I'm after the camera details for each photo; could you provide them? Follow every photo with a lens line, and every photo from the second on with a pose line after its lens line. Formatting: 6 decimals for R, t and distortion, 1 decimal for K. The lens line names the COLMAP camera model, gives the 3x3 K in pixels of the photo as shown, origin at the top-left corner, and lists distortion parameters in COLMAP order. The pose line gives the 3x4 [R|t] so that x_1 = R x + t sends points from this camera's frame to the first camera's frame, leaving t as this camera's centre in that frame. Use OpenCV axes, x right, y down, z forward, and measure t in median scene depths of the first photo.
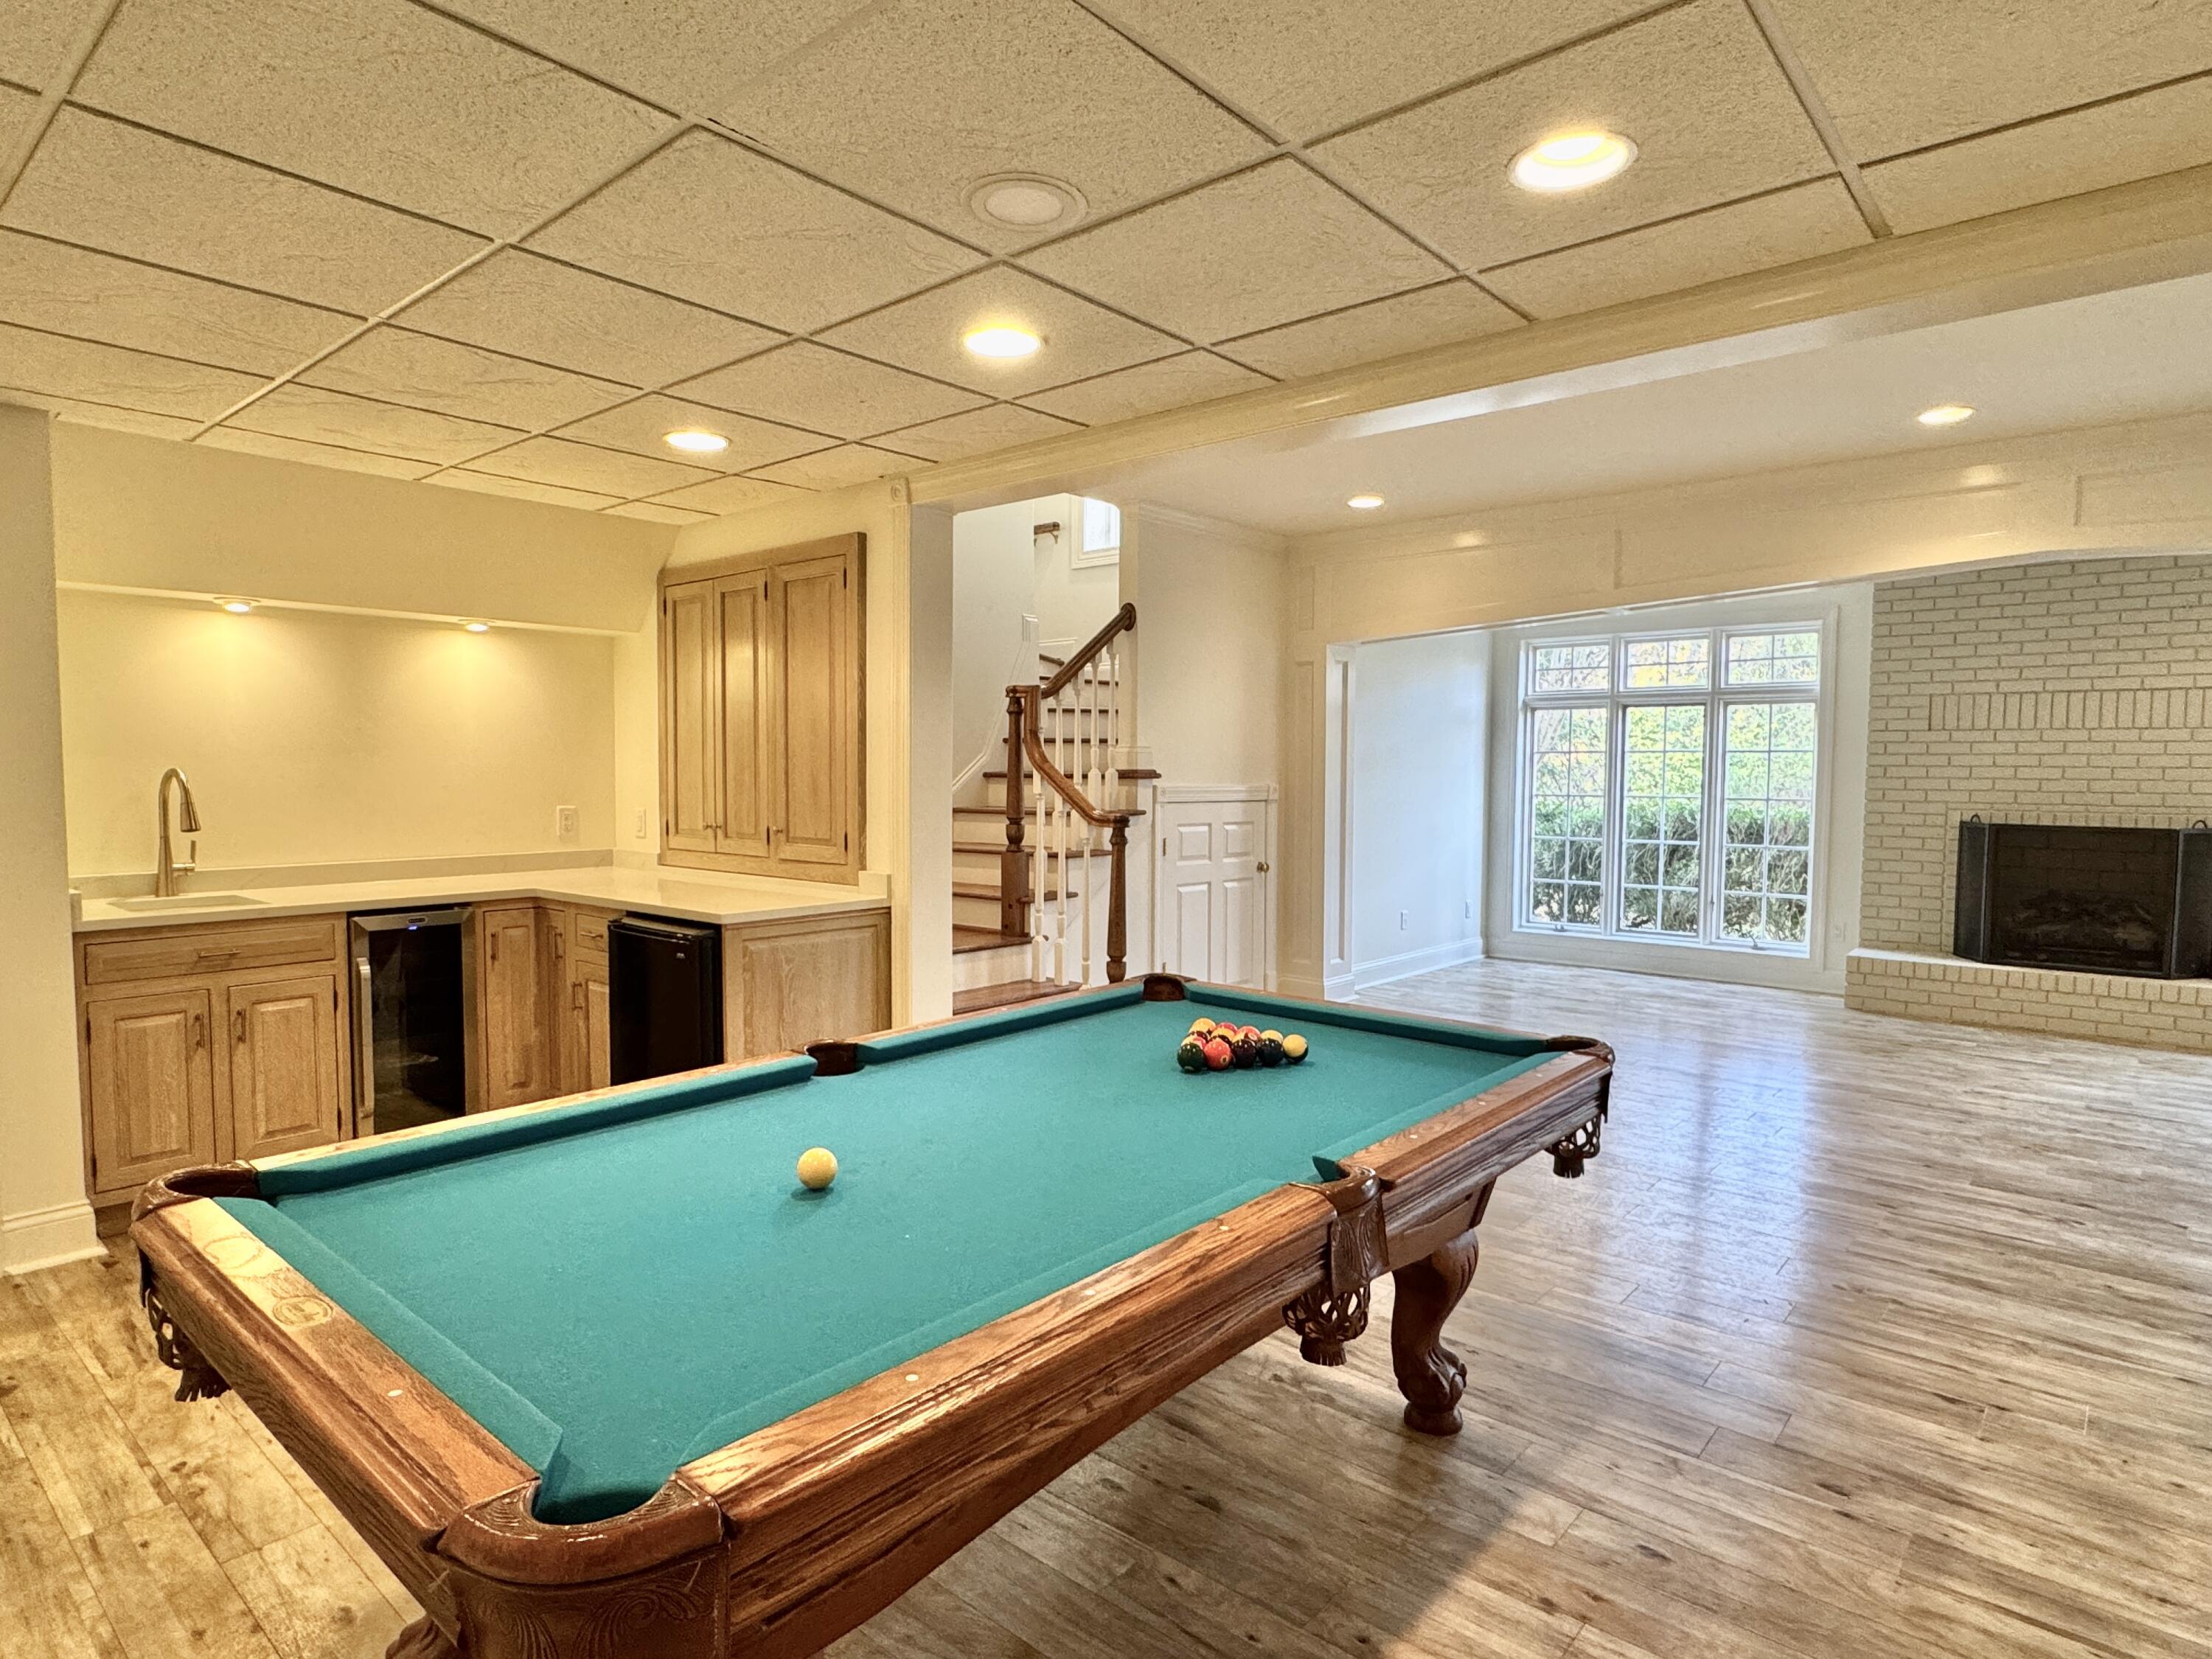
lens RADIAL K [[1237.1, 0, 1099.2], [0, 1237.1, 832.9], [0, 0, 1]] dist [-0.004192, 0.002238]
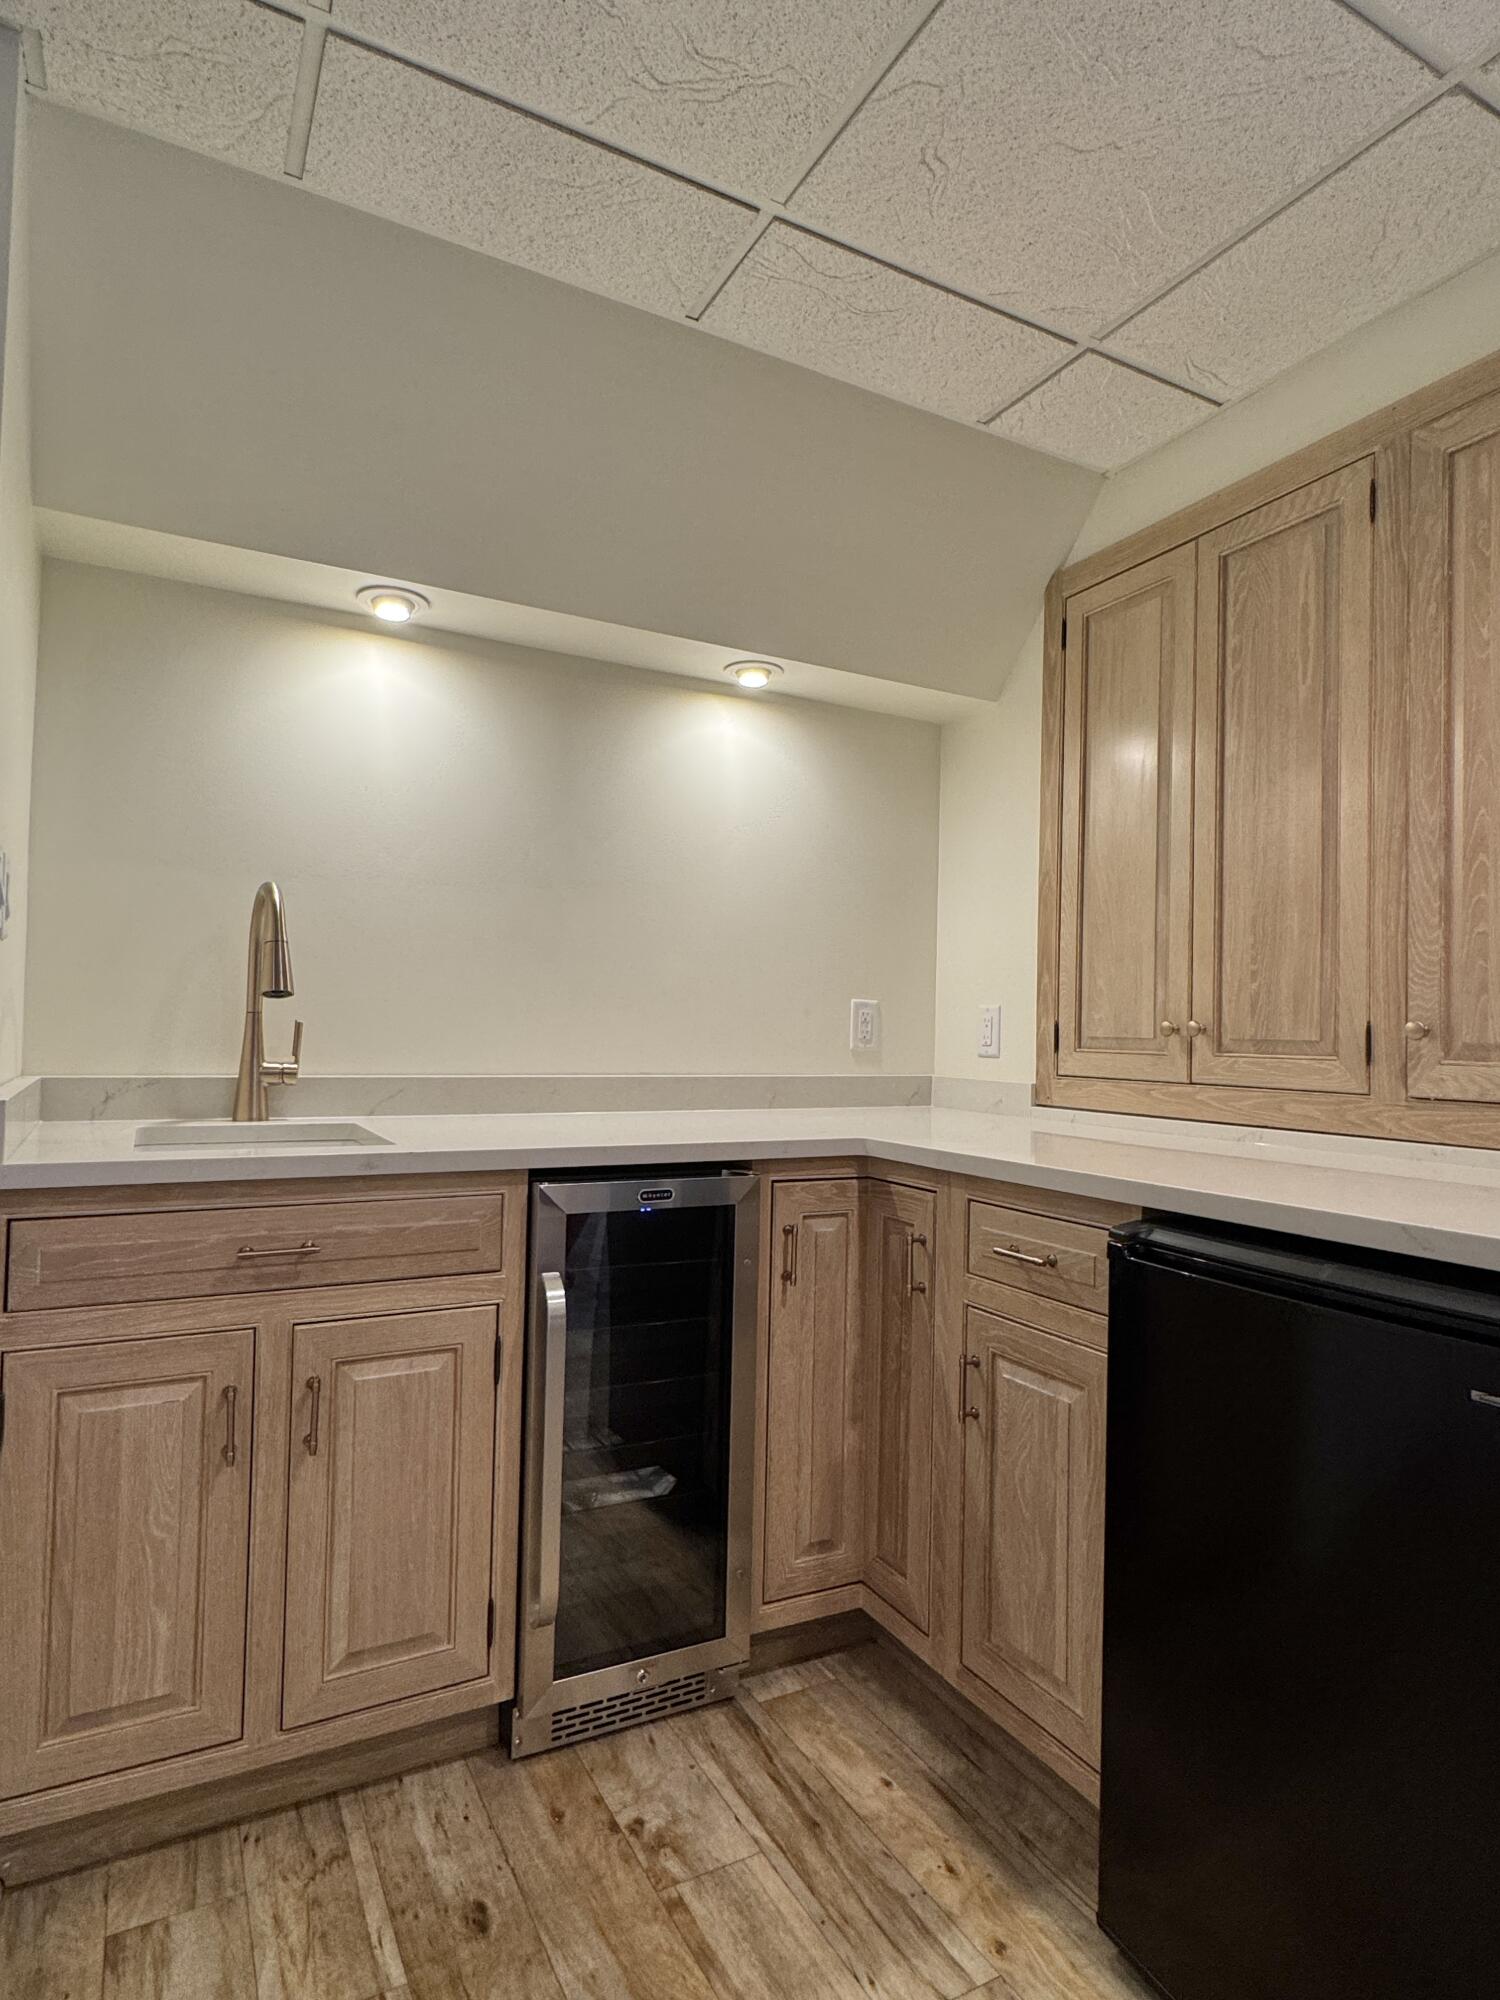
lens RADIAL K [[1112.0, 0, 750.0], [0, 1112.0, 1000.0], [0, 0, 1]] dist [-0.001462, -0.002040]
pose [[0.934398, 0.006336, -0.356175, -0.317590], [-0.037584, 0.996015, -0.080879, 0.025282], [0.354243, 0.088960, 0.930913, 0.526805]]
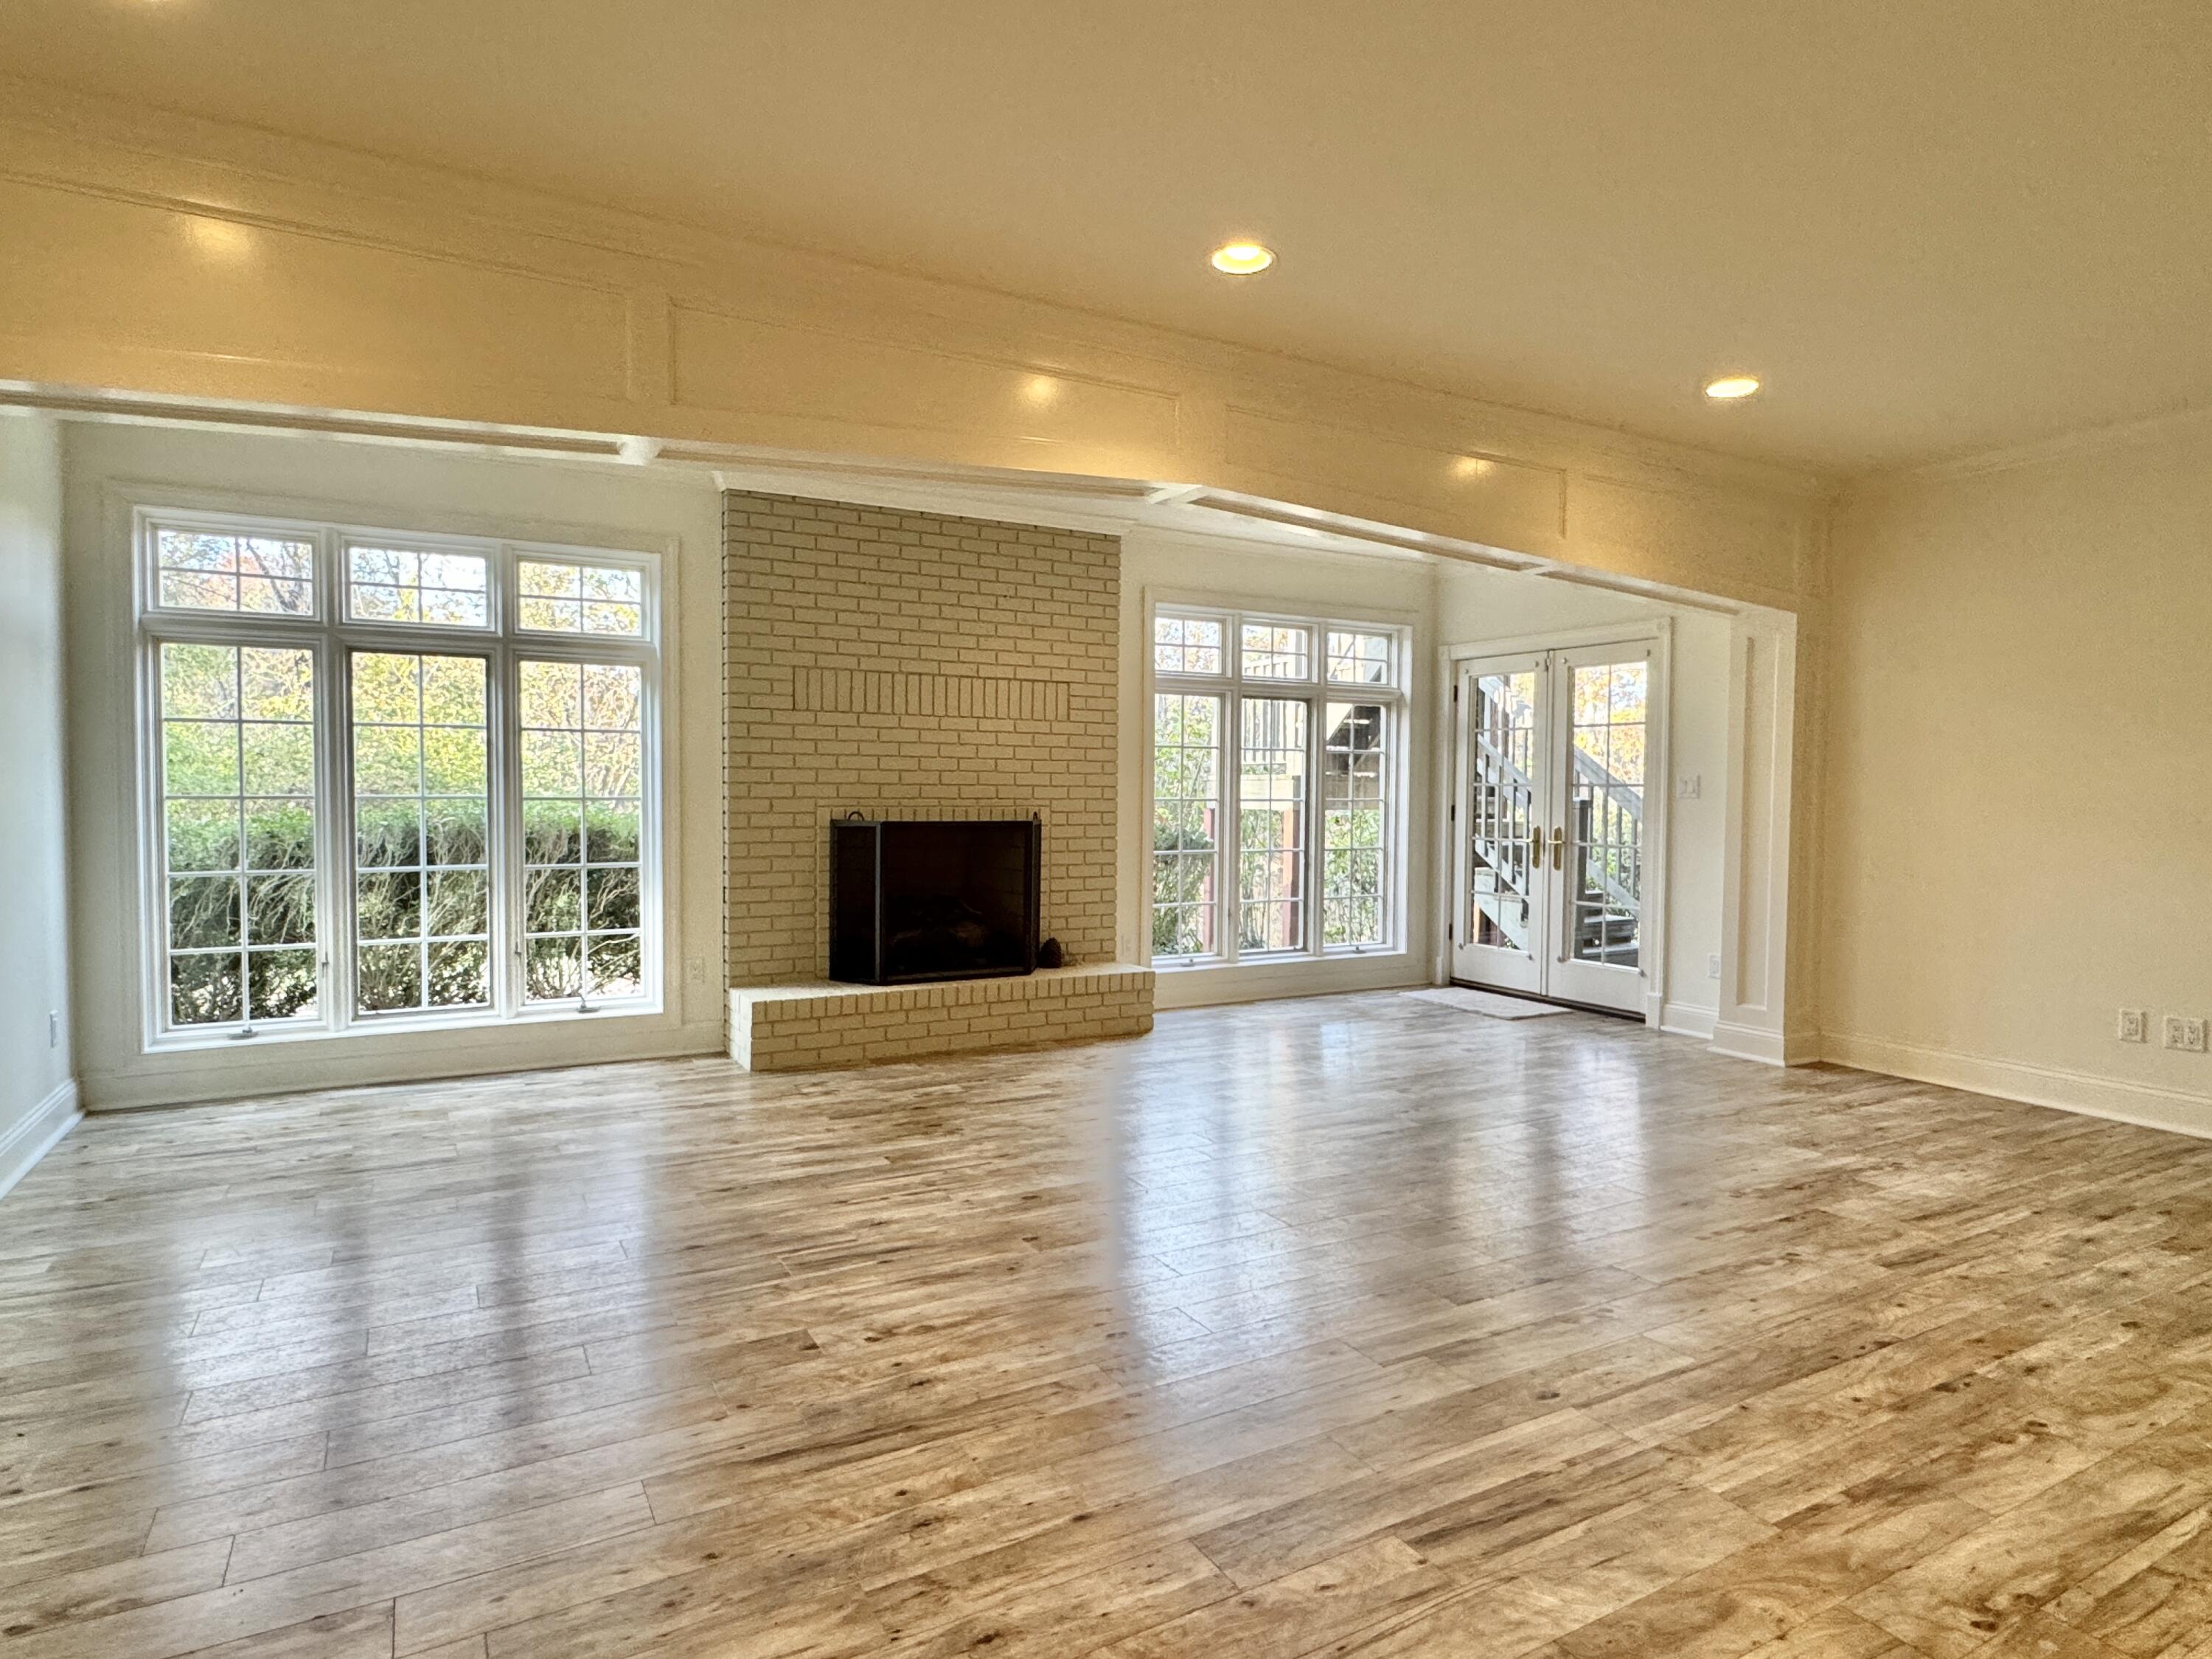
lens RADIAL K [[1229.9, 0, 1112.0], [0, 1229.9, 837.1], [0, 0, 1]] dist [-0.001462, -0.002040]
pose [[0.333807, -0.041222, 0.941740, -0.036758], [0.043211, 0.998662, 0.028397, -0.020105], [-0.941651, 0.031215, 0.335141, 0.805424]]
